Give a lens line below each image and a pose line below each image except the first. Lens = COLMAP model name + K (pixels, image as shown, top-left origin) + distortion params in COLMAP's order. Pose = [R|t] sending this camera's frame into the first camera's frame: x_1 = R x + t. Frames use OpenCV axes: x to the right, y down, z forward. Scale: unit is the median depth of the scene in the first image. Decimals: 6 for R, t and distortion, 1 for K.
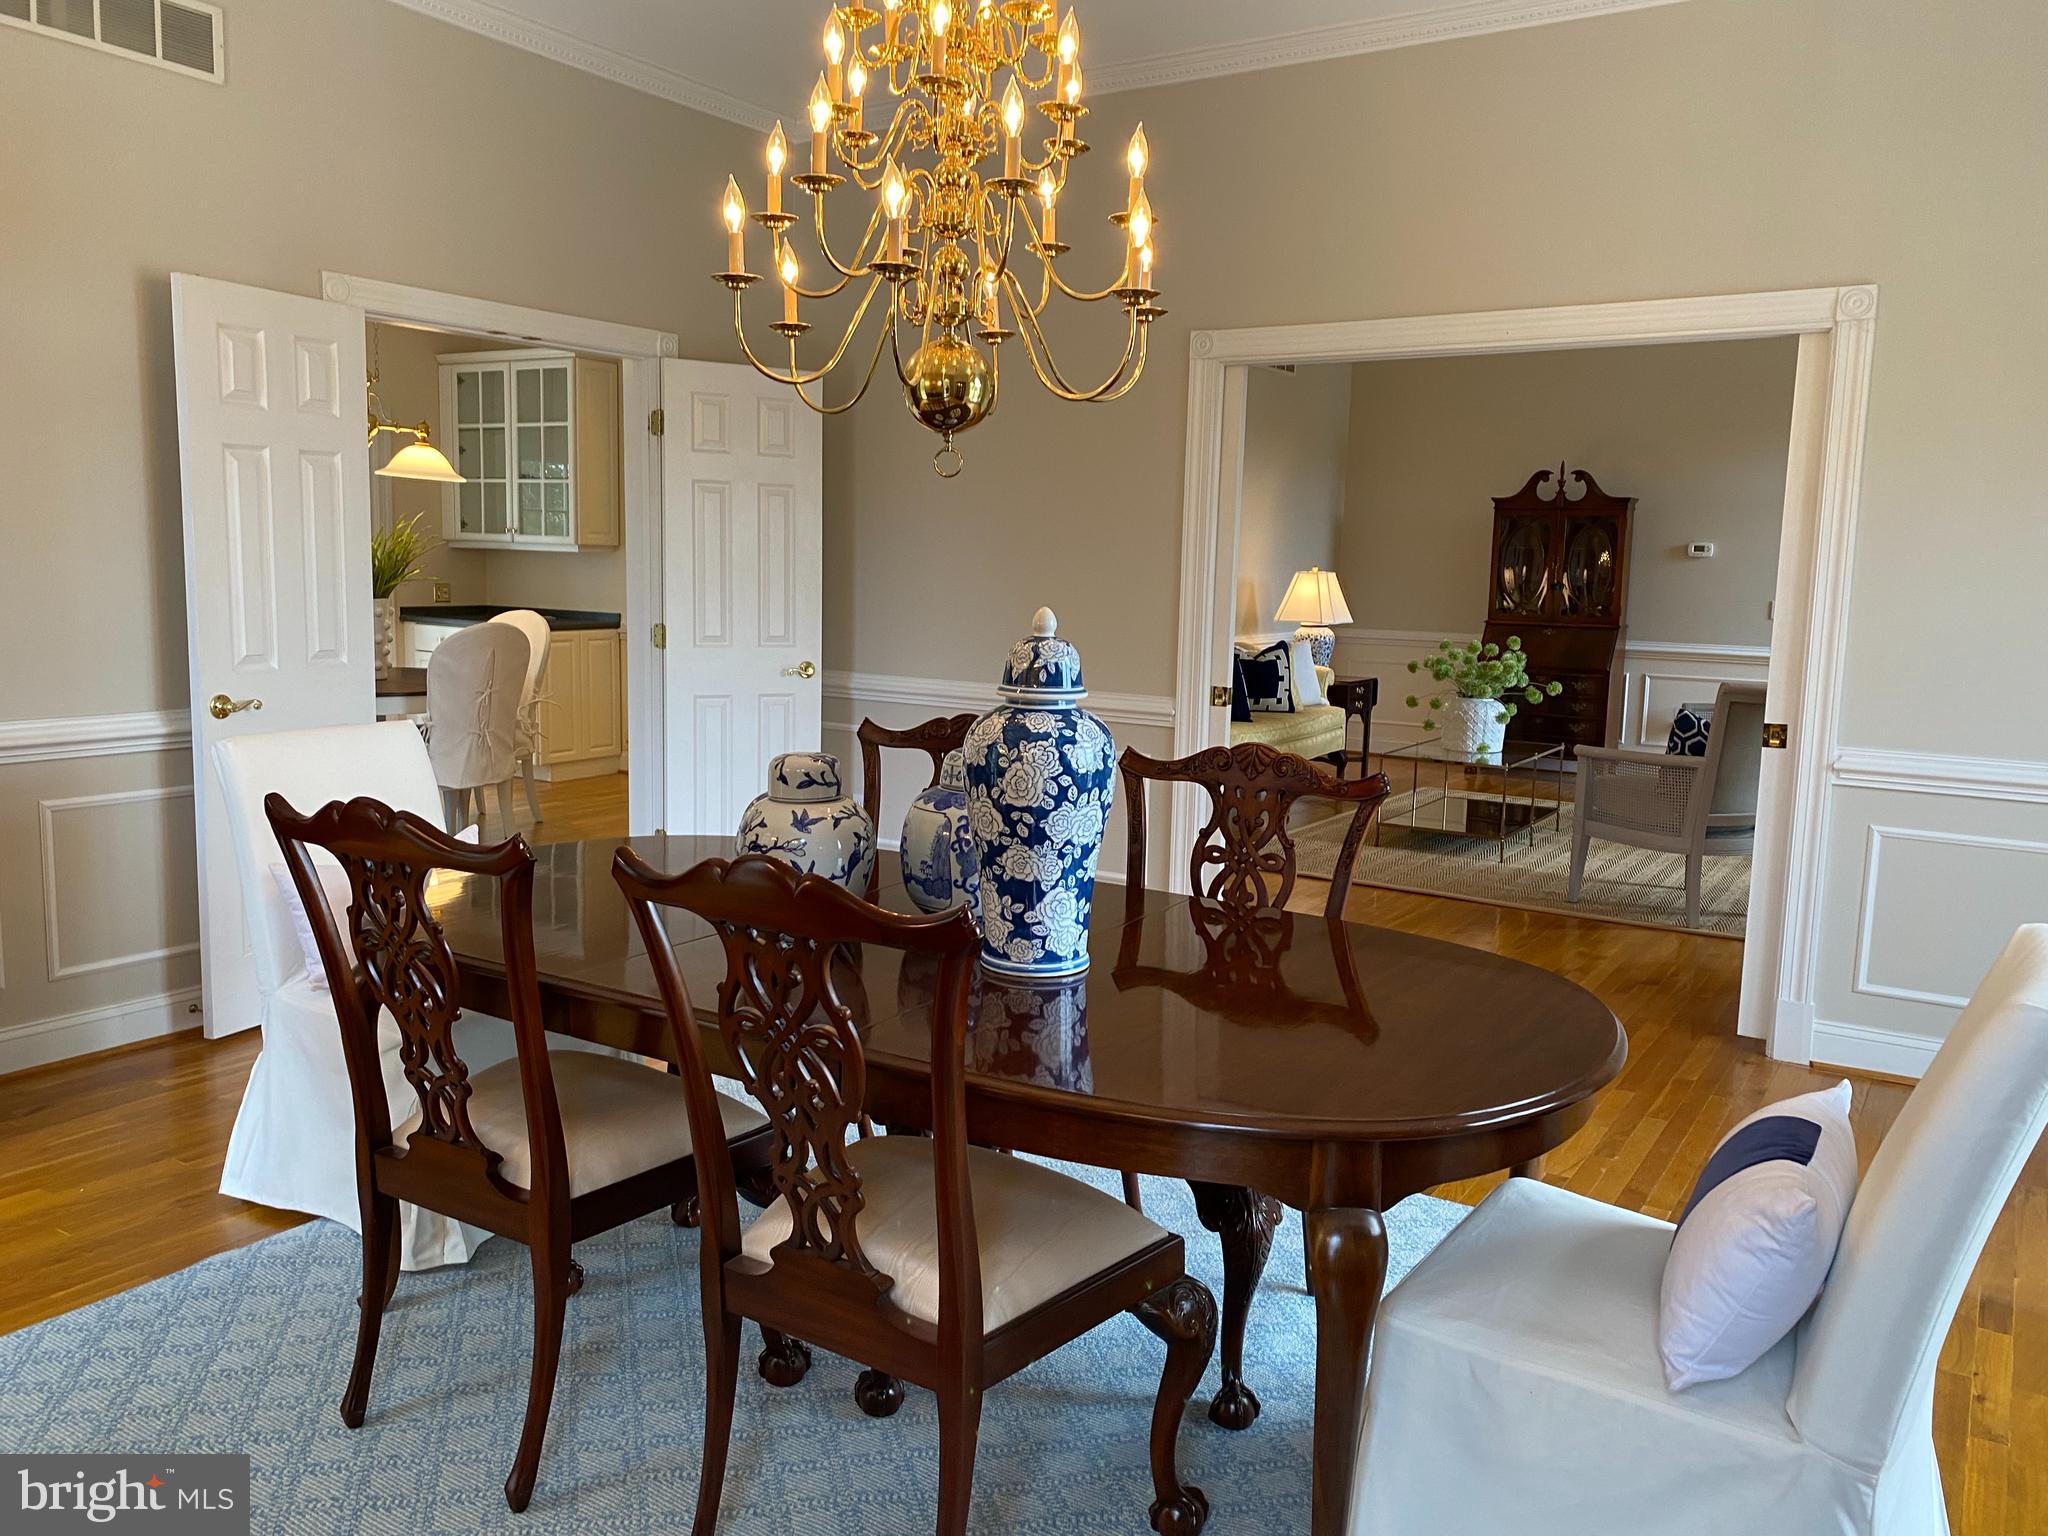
lens RADIAL K [[1582.0, 0, 1024.0], [0, 1582.0, 768.0], [0, 0, 1]] dist [0.028465, -0.001844]
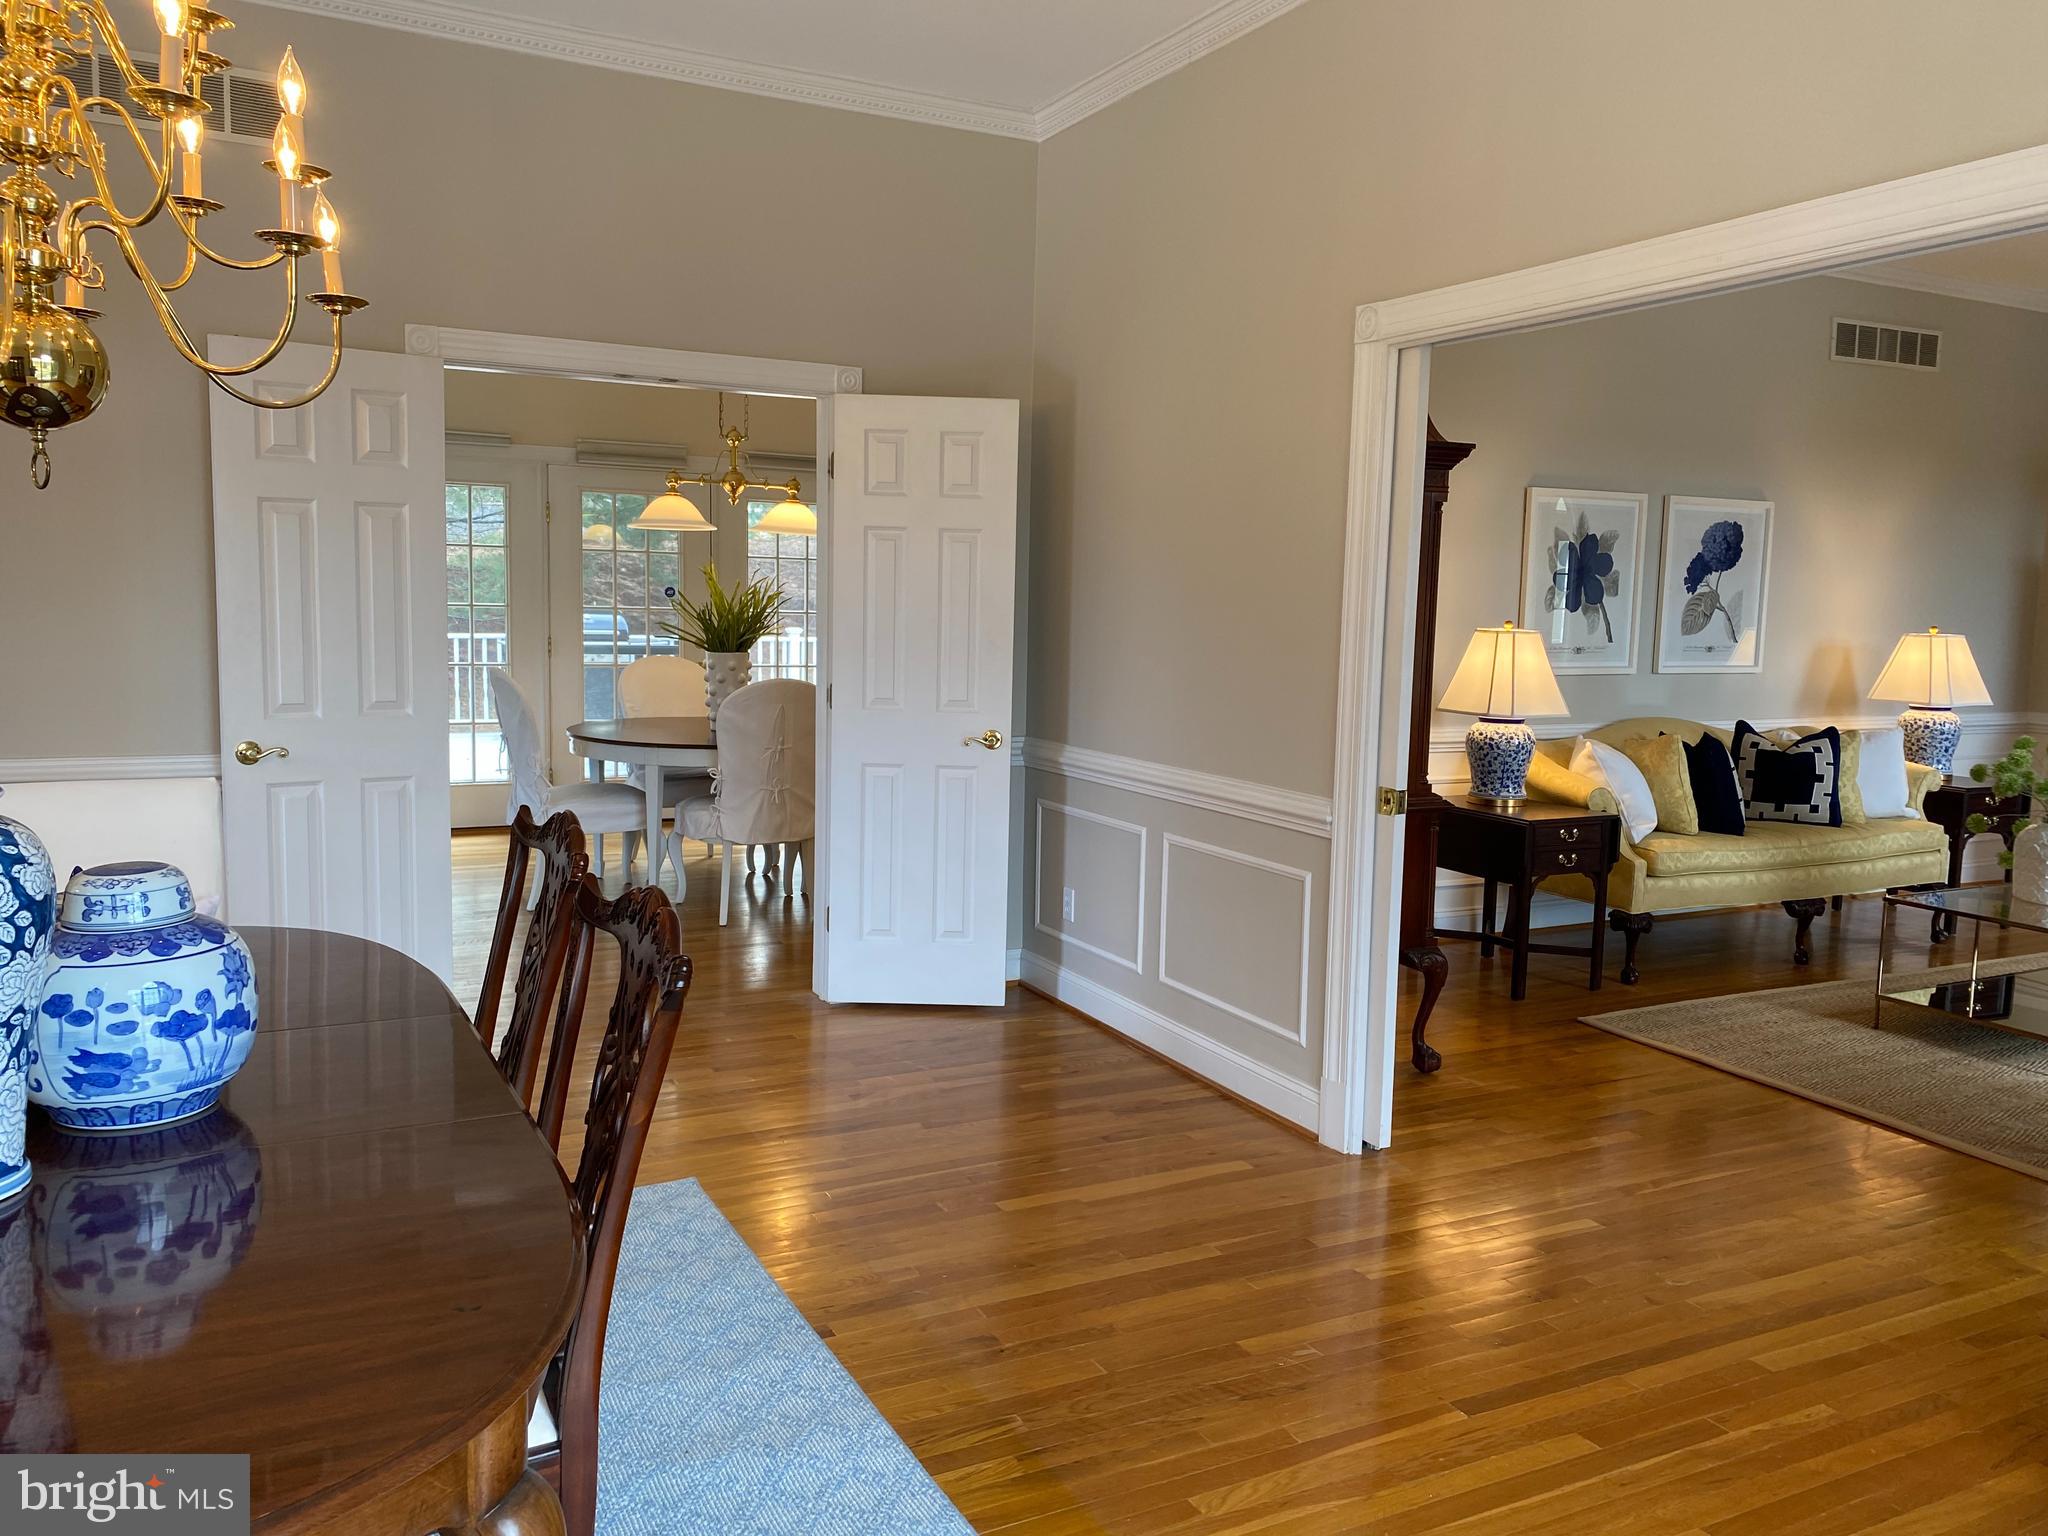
lens RADIAL K [[1582.0, 0, 1024.0], [0, 1582.0, 768.0], [0, 0, 1]] dist [0.028465, -0.001844]
pose [[0.863987, 0.051200, -0.500904, 0.282602], [-0.070200, 0.997349, -0.019140, -0.028134], [0.498597, 0.051700, 0.865291, 0.233463]]
